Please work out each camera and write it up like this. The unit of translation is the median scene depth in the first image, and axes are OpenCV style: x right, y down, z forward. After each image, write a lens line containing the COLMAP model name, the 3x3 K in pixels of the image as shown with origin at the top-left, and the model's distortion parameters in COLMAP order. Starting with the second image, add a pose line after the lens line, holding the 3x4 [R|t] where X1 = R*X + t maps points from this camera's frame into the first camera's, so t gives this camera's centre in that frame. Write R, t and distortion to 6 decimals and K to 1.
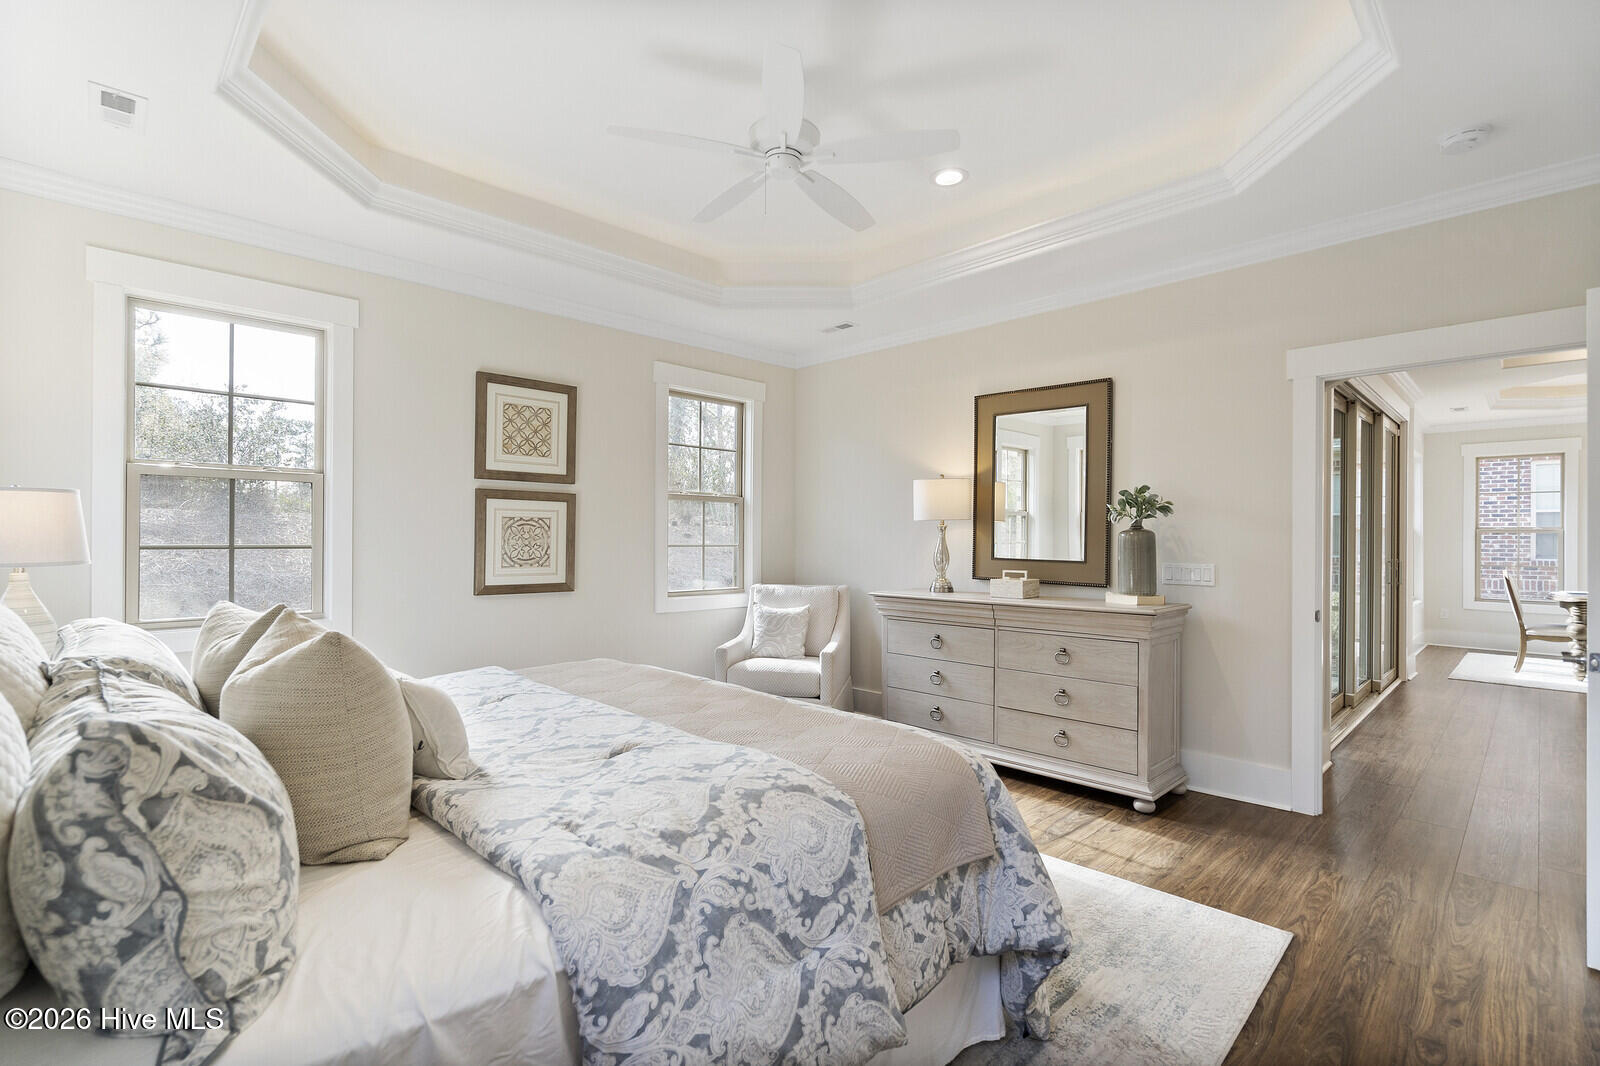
lens RADIAL K [[739.9, 0, 800.2], [0, 739.9, 535.6], [0, 0, 1]] dist [0.002351, 0.000130]
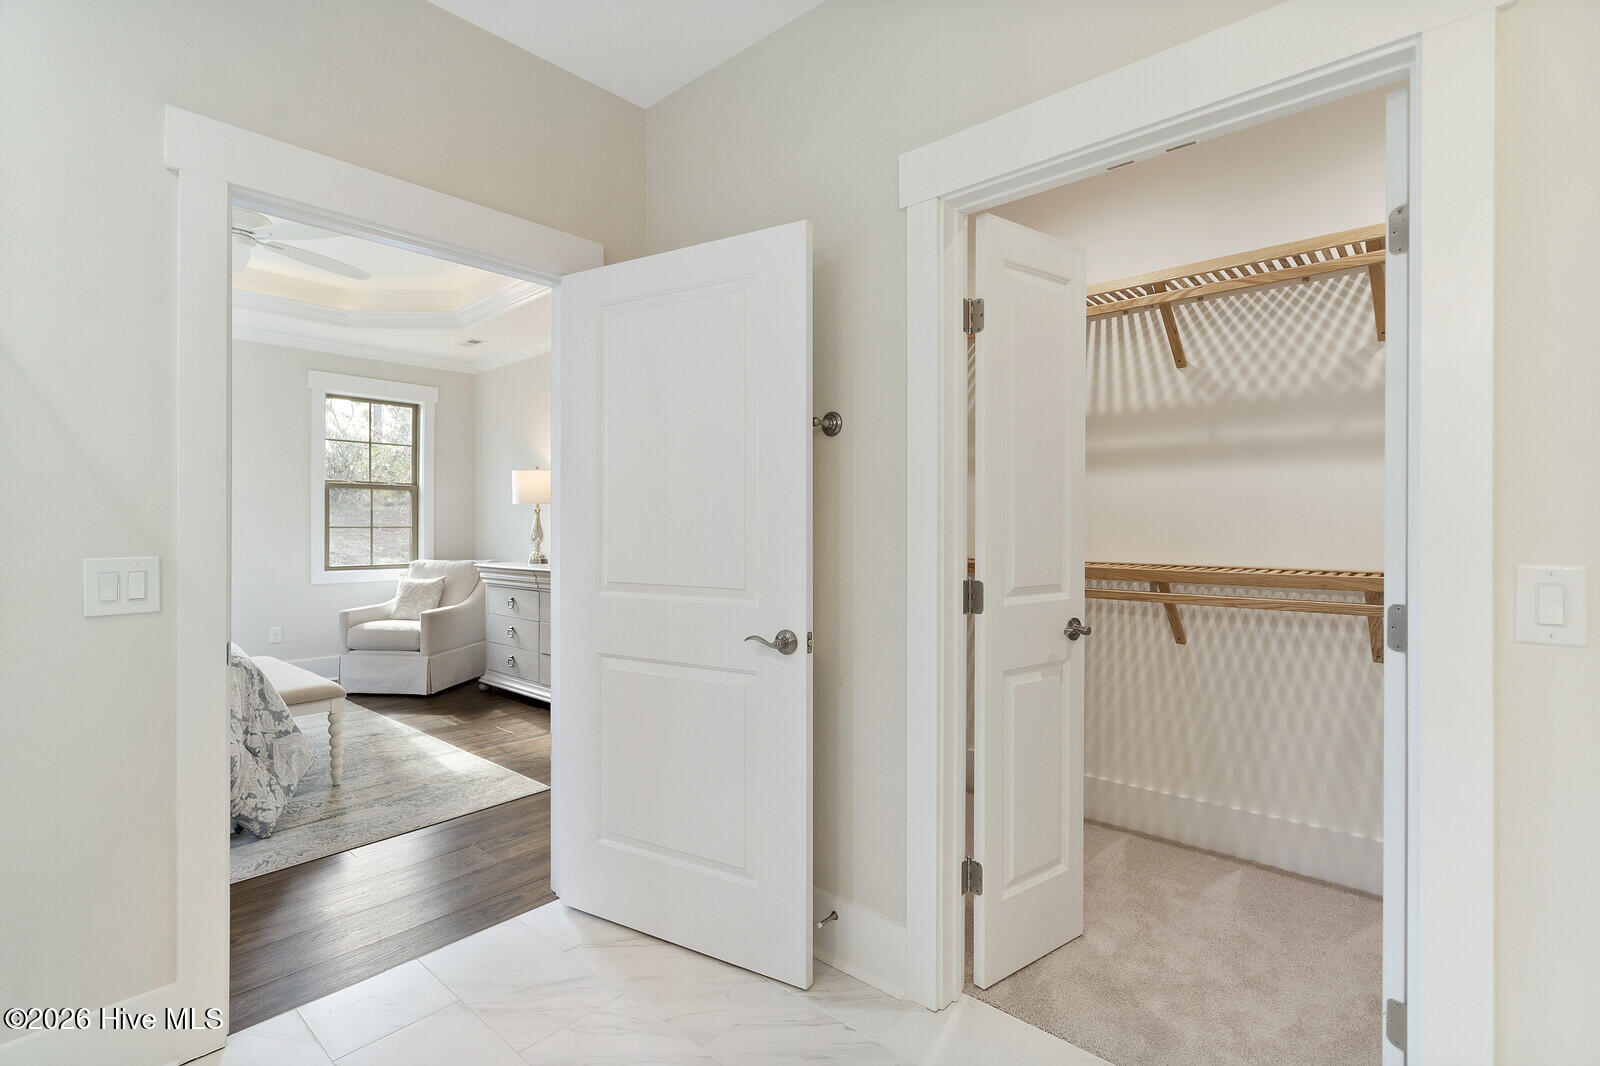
lens RADIAL K [[739.9, 0, 799.8], [0, 739.9, 530.8], [0, 0, 1]] dist [0.002351, 0.000130]
pose [[0.998295, -0.006568, 0.058003, 0.522545], [0.006338, 0.999971, 0.004144, 0.019611], [-0.058029, -0.003770, 0.998308, -0.223196]]
